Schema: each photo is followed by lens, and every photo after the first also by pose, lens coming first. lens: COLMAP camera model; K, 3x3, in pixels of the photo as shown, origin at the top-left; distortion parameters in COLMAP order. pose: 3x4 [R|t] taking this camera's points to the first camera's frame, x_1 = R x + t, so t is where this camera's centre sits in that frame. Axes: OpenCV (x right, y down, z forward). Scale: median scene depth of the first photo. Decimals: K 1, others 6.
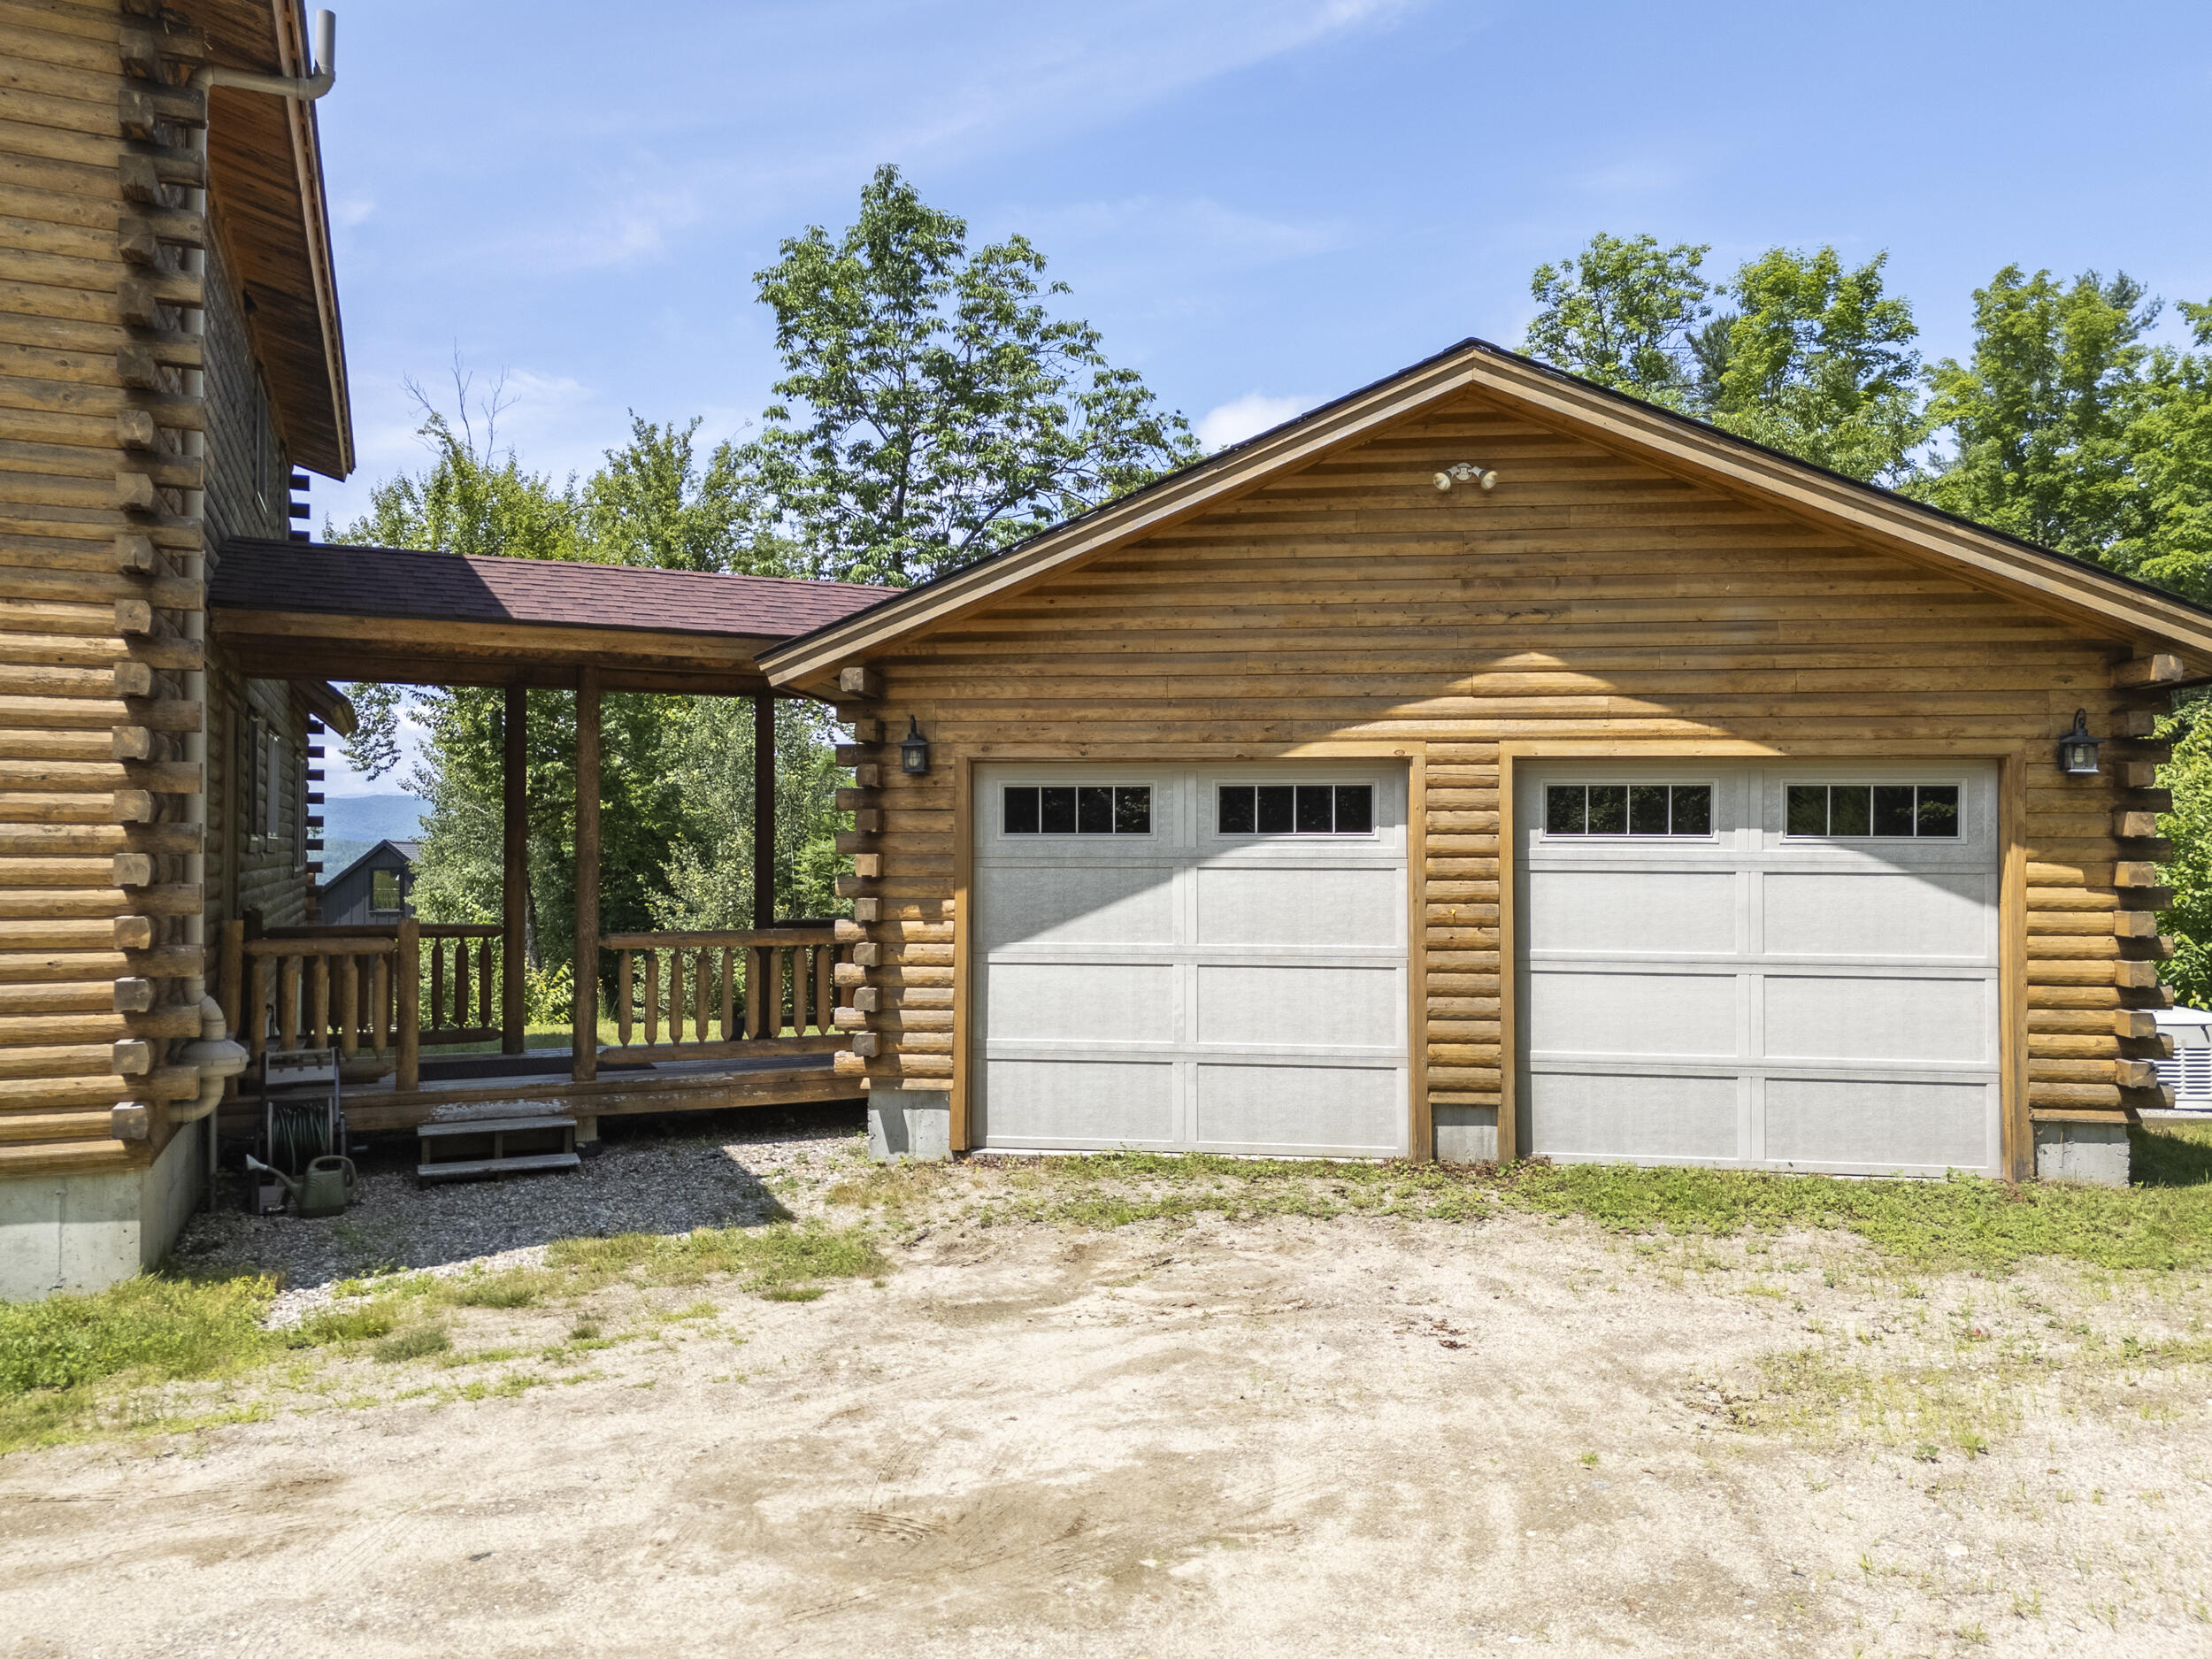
lens RADIAL K [[1616.1, 0, 1095.3], [0, 1616.1, 825.1], [0, 0, 1]] dist [0.056791, -0.054361]
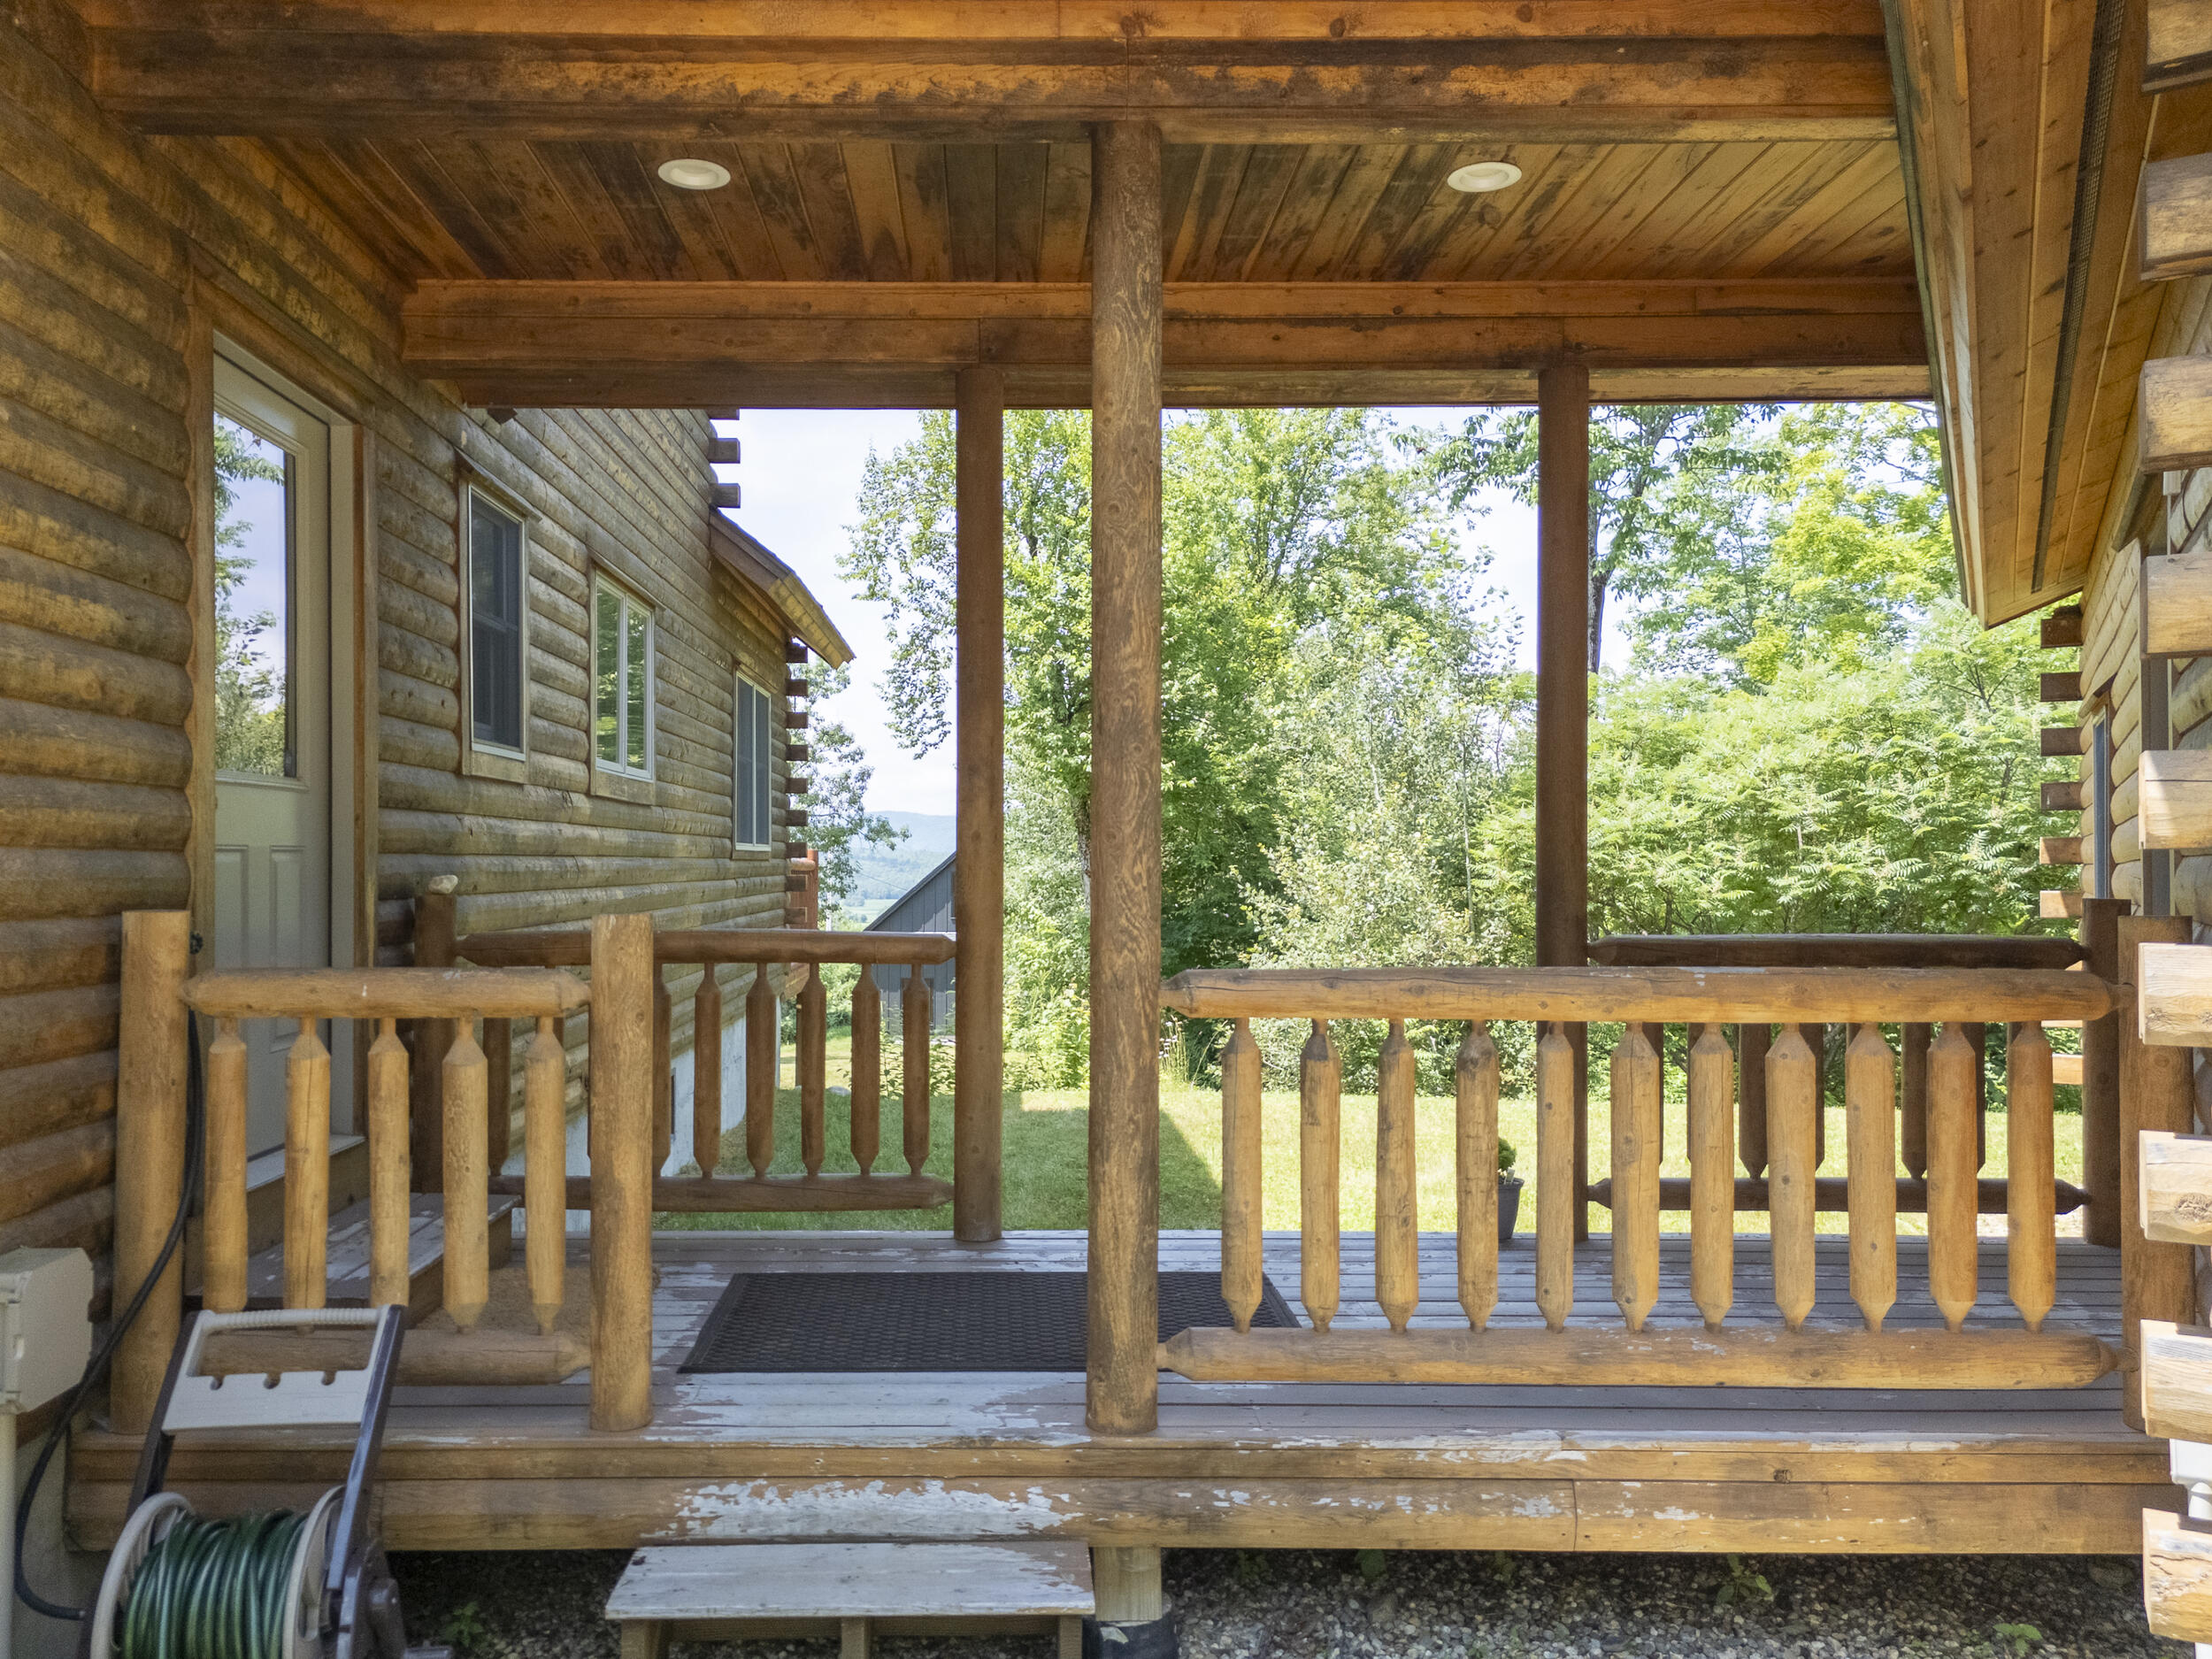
lens RADIAL K [[1616.1, 0, 1095.3], [0, 1616.1, 825.1], [0, 0, 1]] dist [0.056791, -0.054361]
pose [[0.939595, -0.007058, -0.342215, -0.104478], [0.003748, 0.999940, -0.010331, 0.020911], [0.342267, 0.008424, 0.939565, 0.348652]]
